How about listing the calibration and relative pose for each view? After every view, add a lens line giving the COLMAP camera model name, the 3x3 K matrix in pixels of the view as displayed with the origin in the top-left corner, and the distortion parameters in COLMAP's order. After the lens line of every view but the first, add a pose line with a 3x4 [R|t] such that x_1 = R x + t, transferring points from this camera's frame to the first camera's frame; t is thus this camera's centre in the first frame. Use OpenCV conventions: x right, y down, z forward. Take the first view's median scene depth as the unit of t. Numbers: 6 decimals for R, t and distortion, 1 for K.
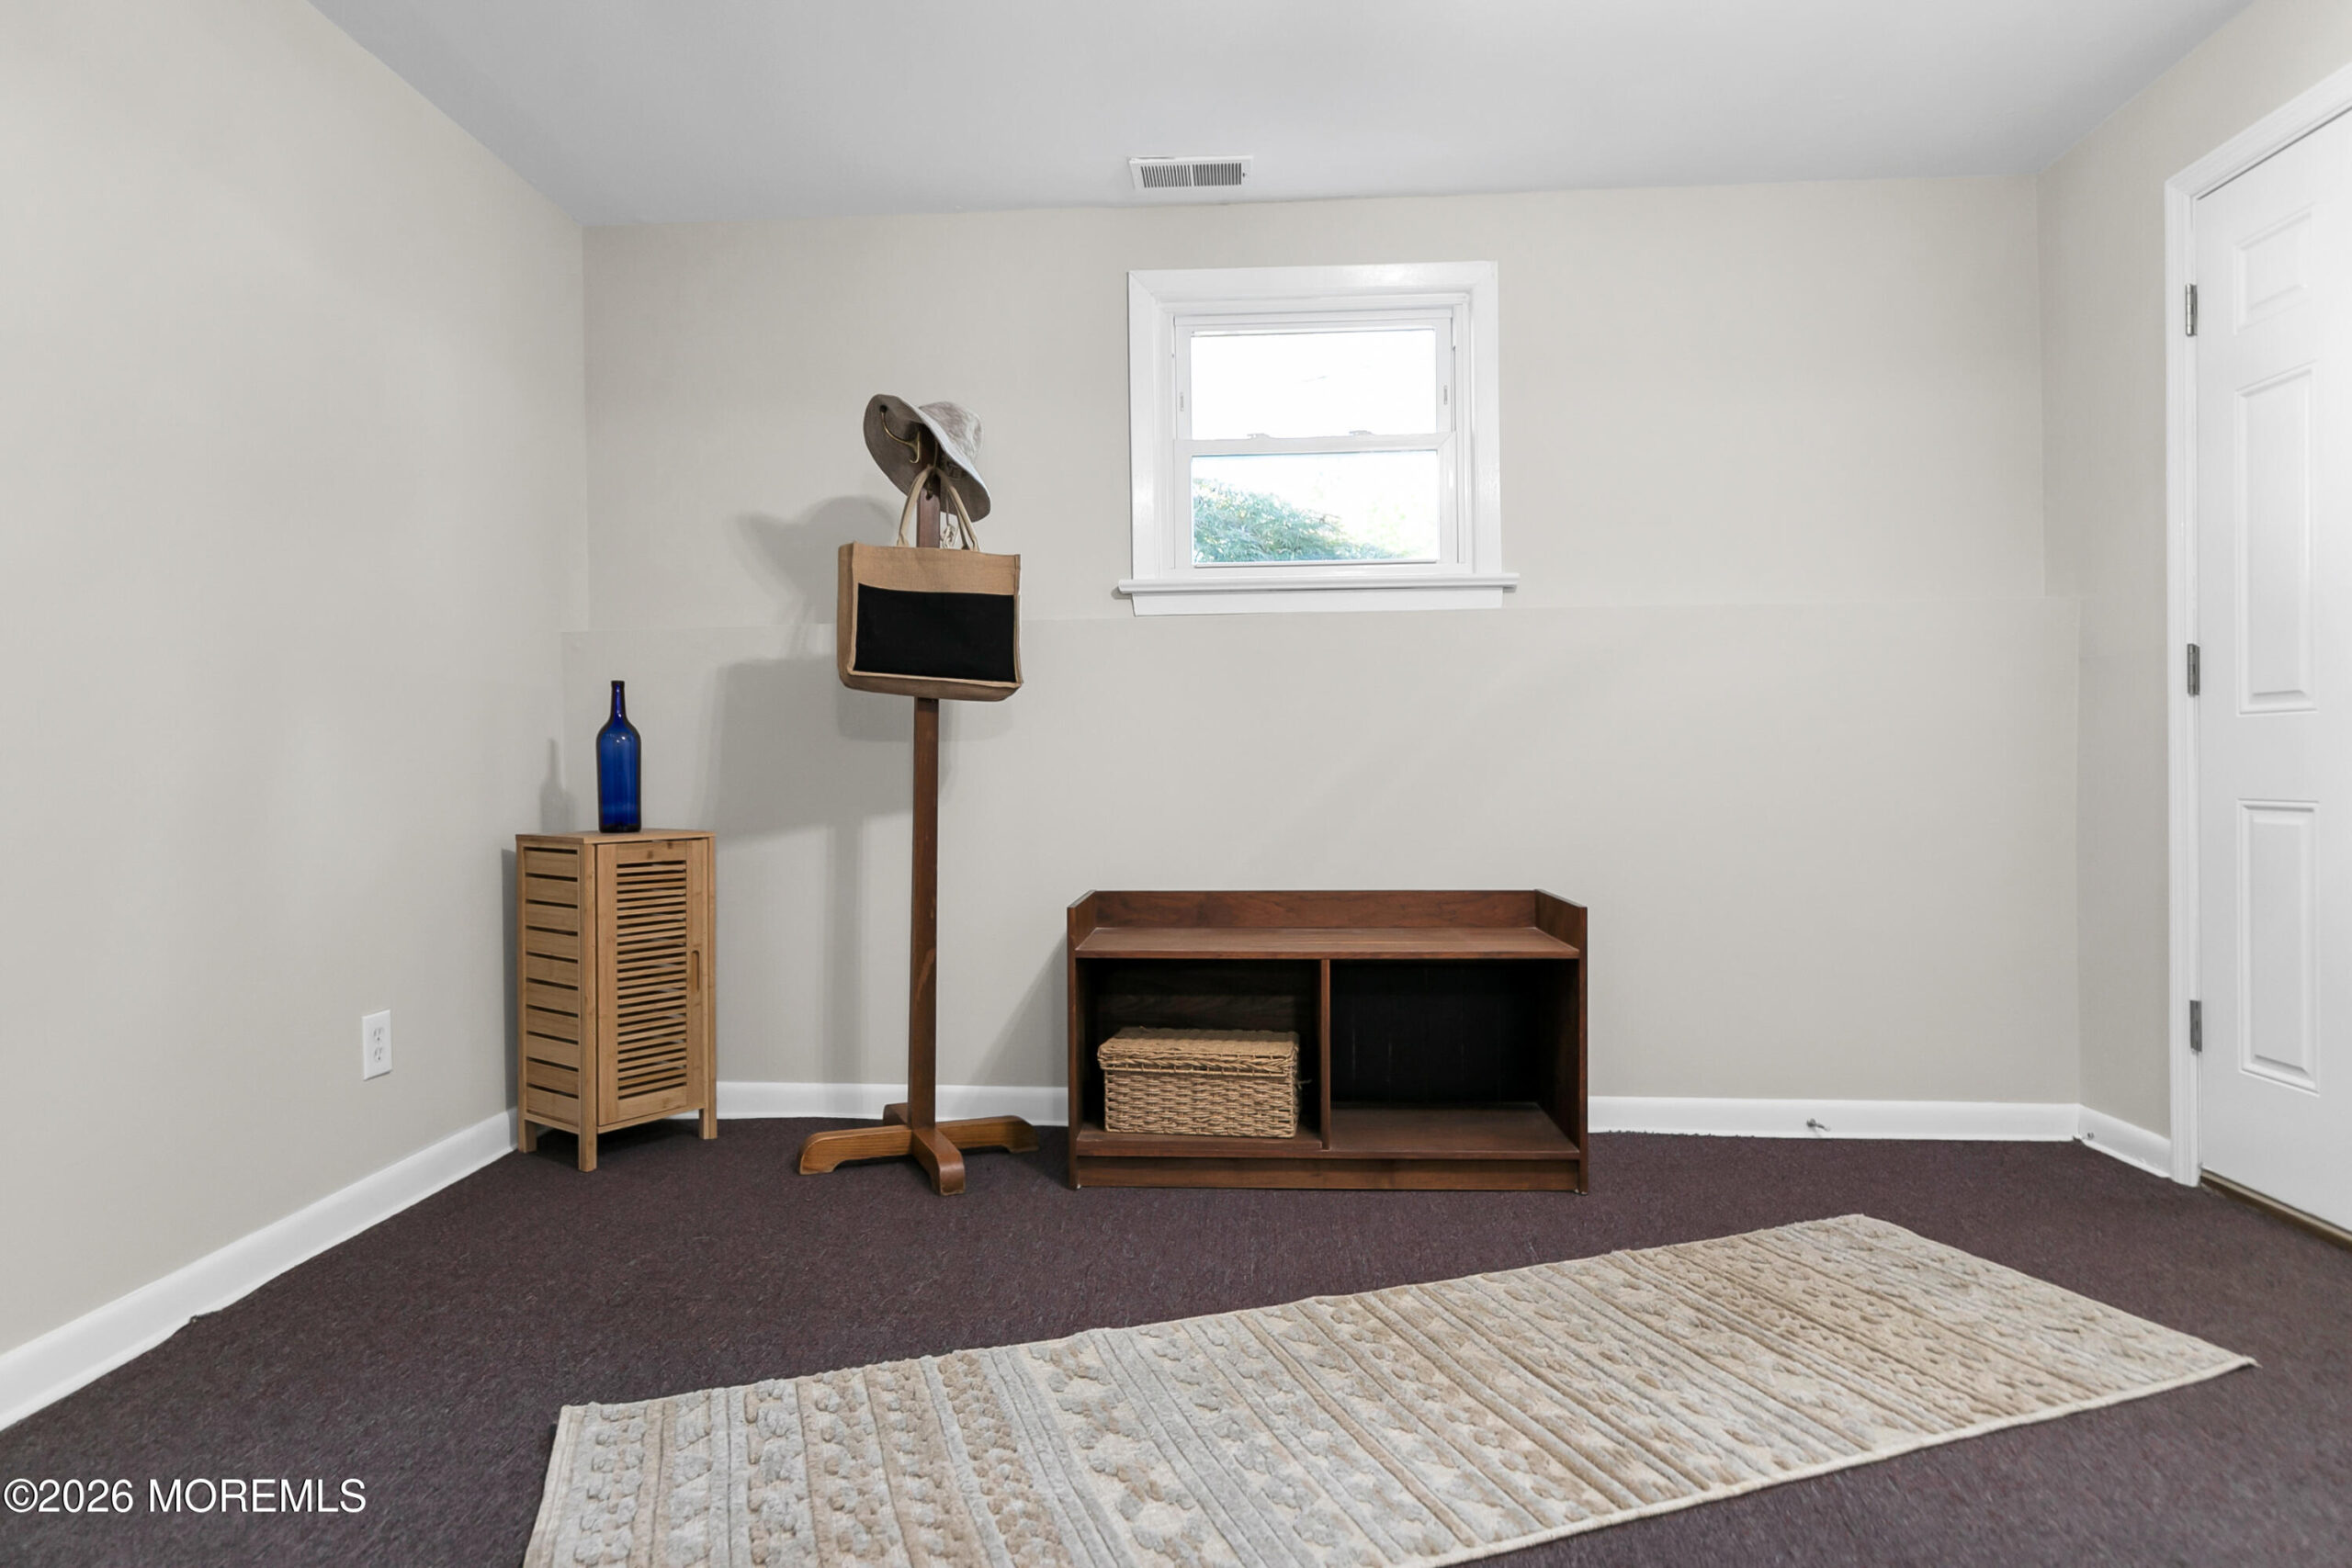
lens RADIAL K [[1391.2, 0, 1174.2], [0, 1391.2, 781.3], [0, 0, 1]] dist [0.003820, 0.002912]
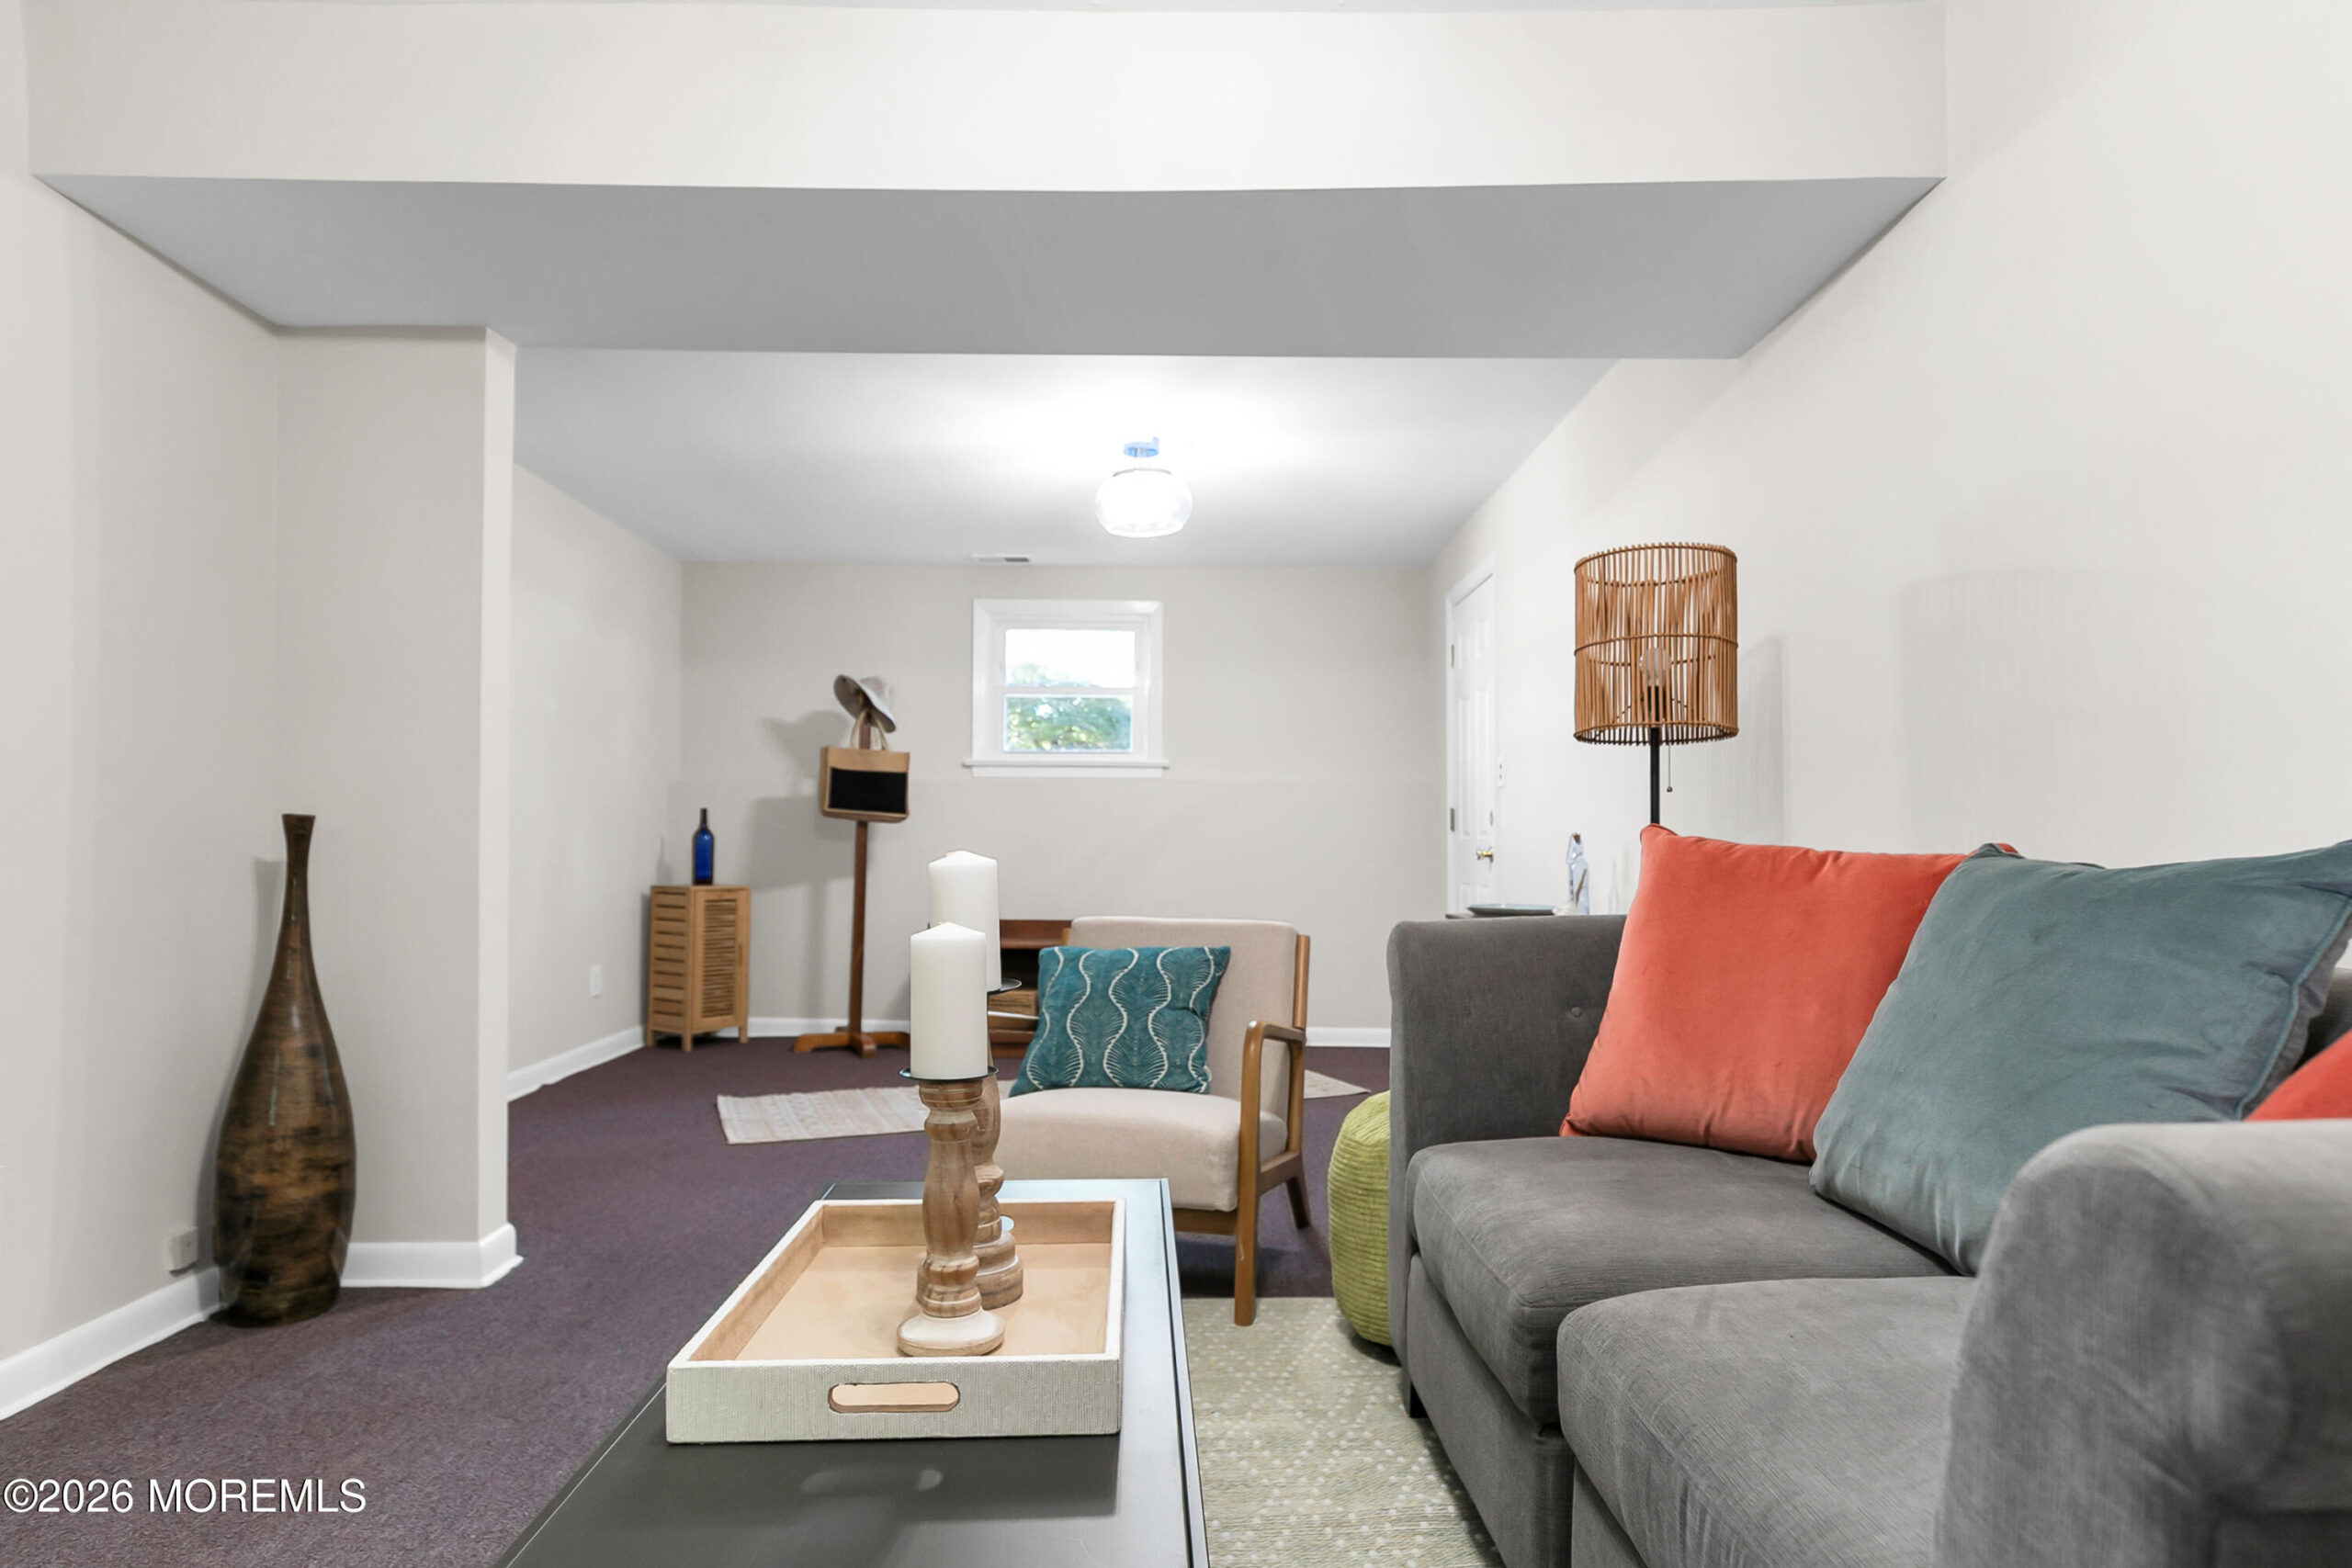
lens RADIAL K [[1292.8, 0, 1180.9], [0, 1292.8, 833.1], [0, 0, 1]] dist [-0.004936, -0.001968]
pose [[0.997748, 0.017195, 0.064826, 0.159270], [-0.015570, 0.999554, -0.025484, -0.000817], [-0.065236, 0.024417, 0.997571, -0.883957]]
